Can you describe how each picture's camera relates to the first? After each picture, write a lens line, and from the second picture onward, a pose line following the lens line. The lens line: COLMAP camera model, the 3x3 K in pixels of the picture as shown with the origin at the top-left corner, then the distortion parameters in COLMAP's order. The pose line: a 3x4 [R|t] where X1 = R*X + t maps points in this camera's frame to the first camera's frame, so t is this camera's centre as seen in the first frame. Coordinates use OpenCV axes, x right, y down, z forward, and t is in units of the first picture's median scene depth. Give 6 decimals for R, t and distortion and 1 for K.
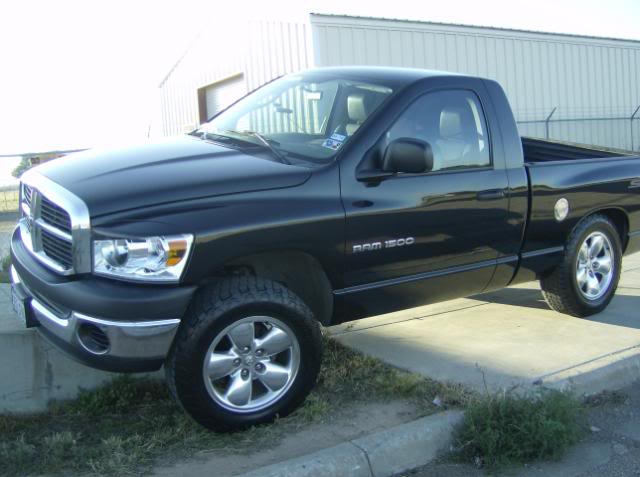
lens RADIAL K [[684.5, 0, 319.4], [0, 684.5, 239.4], [0, 0, 1]] dist [-0.119698, 0.000000]
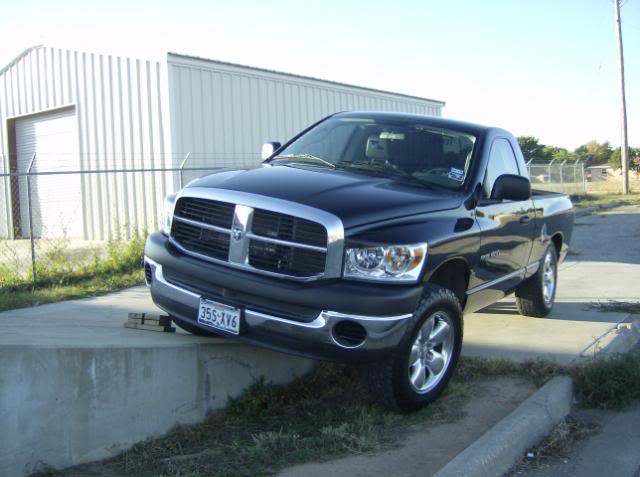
lens RADIAL K [[684.5, 0, 320.3], [0, 684.5, 238.0], [0, 0, 1]] dist [-0.119698, 0.000000]
pose [[0.925338, -0.000972, 0.379142, -0.733712], [0.024794, 0.998011, -0.057952, 0.044454], [-0.378332, 0.063025, 0.923522, -0.062502]]
